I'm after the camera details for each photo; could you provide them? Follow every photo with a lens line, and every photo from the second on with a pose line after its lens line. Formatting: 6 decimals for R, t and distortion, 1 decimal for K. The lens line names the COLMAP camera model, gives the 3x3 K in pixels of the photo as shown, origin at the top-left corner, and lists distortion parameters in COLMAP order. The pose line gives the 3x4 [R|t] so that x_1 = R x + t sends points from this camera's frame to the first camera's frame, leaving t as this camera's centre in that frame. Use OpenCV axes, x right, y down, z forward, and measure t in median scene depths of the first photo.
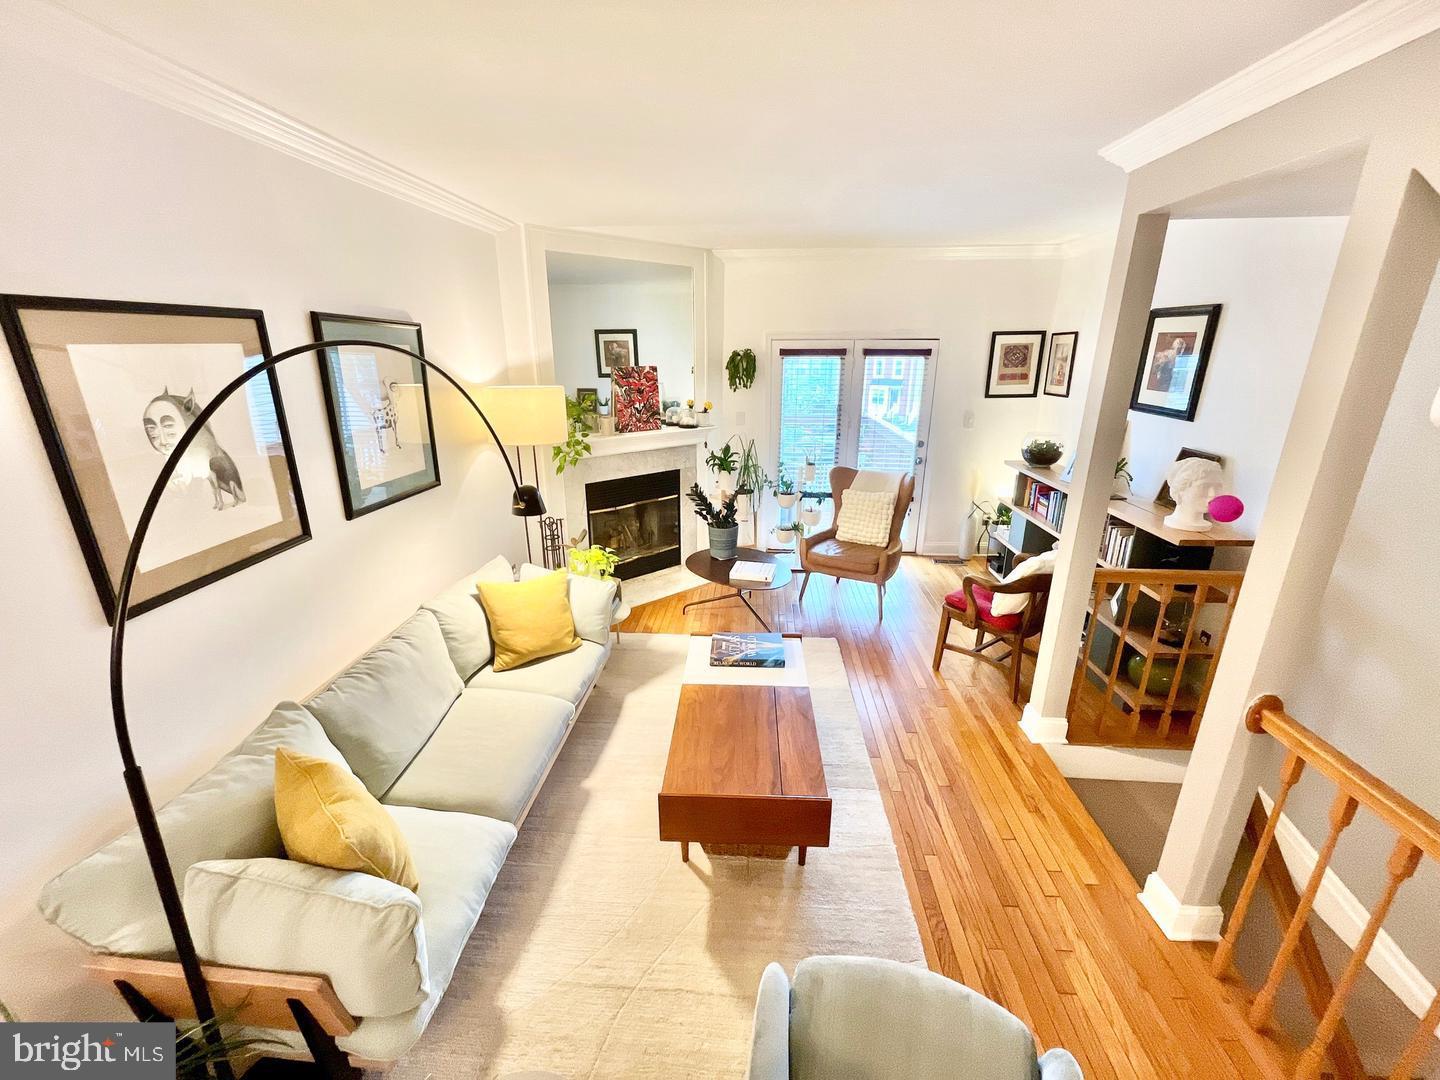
lens RADIAL K [[583.4, 0, 718.3], [0, 583.4, 535.4], [0, 0, 1]] dist [-0.002602, -0.000541]
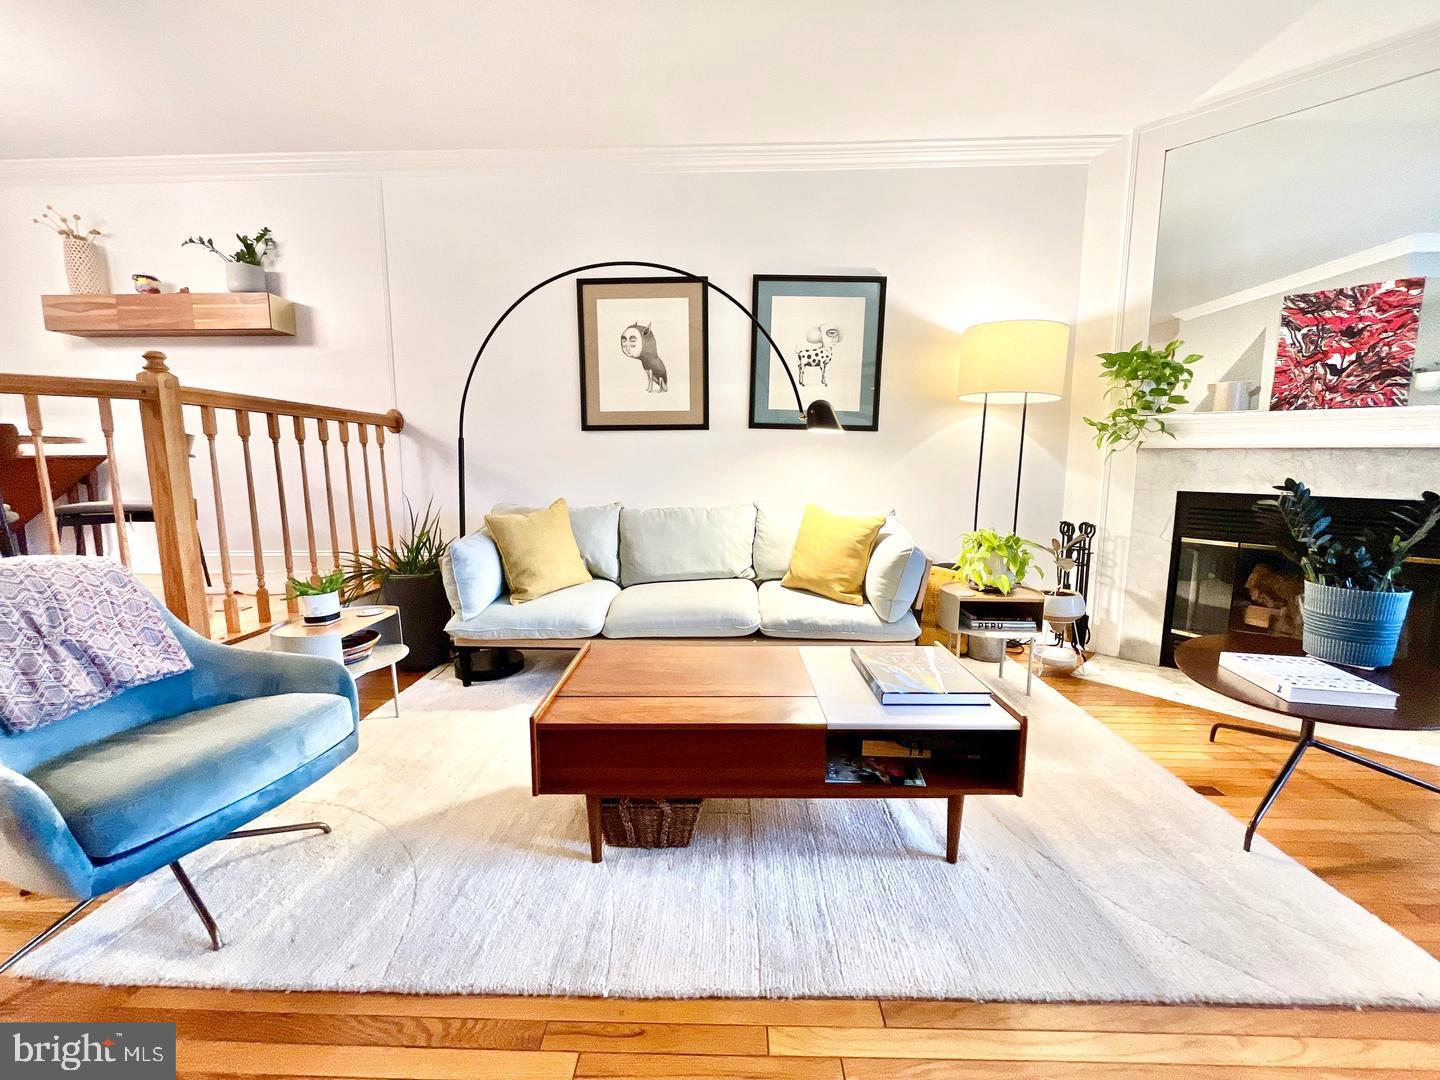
lens RADIAL K [[583.4, 0, 722.9], [0, 583.4, 538.0], [0, 0, 1]] dist [-0.002602, -0.000541]
pose [[0.036925, 0.129758, -0.990858, 0.665973], [-0.310269, 0.944021, 0.112062, 0.073770], [0.949931, 0.303295, 0.075118, 0.839698]]
